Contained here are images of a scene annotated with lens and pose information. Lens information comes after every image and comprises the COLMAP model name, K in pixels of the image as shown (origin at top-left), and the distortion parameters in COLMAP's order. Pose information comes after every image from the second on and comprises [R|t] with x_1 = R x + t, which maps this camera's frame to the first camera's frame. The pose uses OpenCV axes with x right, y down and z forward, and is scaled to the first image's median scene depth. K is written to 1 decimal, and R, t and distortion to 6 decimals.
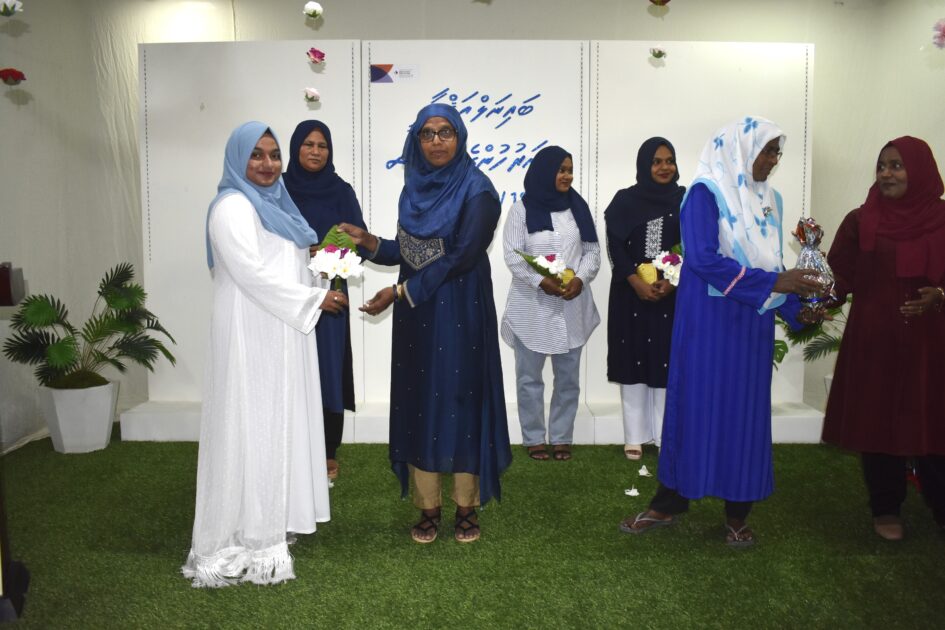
lens RADIAL K [[853.5, 0, 478.2], [0, 853.5, 316.0], [0, 0, 1]] dist [-0.080536, 0.013131]
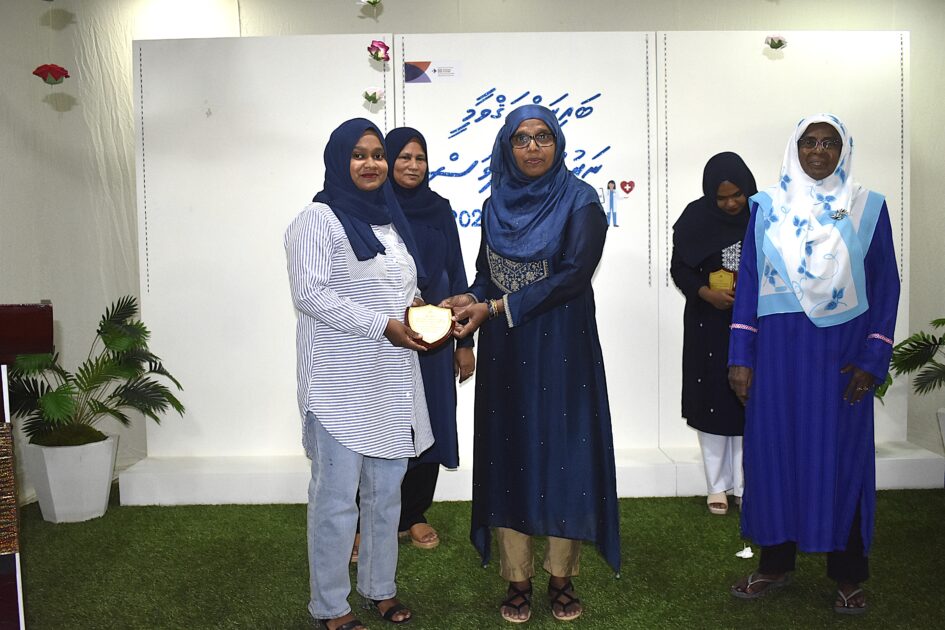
lens RADIAL K [[960.3, 0, 468.6], [0, 960.3, 313.1], [0, 0, 1]] dist [-0.066150, 0.000000]
pose [[0.999633, -0.019429, 0.018863, -0.085684], [0.020064, 0.999218, -0.034079, -0.005689], [-0.018186, 0.034445, 0.999241, 0.030720]]
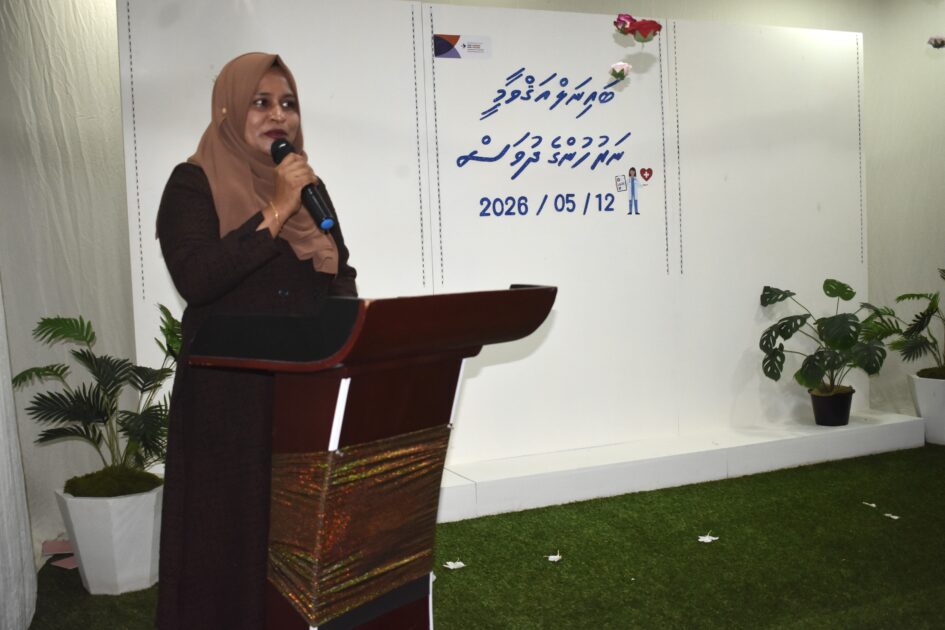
lens RADIAL K [[1076.1, 0, 493.3], [0, 1076.1, 307.7], [0, 0, 1]] dist [-0.050992, 0.000000]
pose [[0.900764, -0.062286, 0.429820, -0.522654], [0.081843, 0.996275, -0.027145, -0.013393], [-0.426528, 0.059629, 0.902506, 0.096104]]
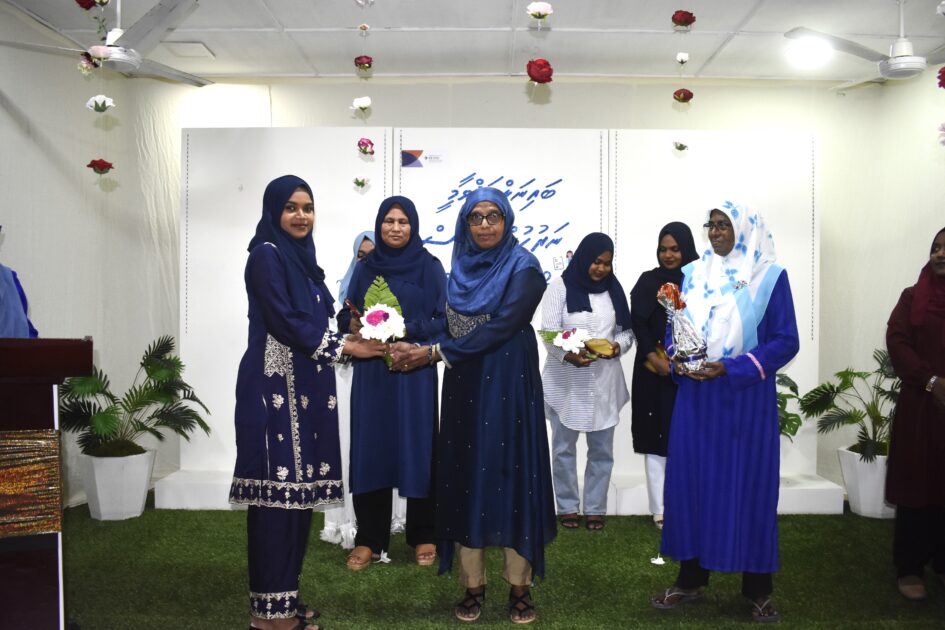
lens RADIAL K [[853.5, 0, 476.3], [0, 853.5, 312.9], [0, 0, 1]] dist [-0.080536, 0.013131]
pose [[0.999983, 0.005704, 0.000819, -0.033934], [-0.005608, 0.995985, -0.089346, 0.000070], [-0.001325, 0.089340, 0.996000, -0.041242]]
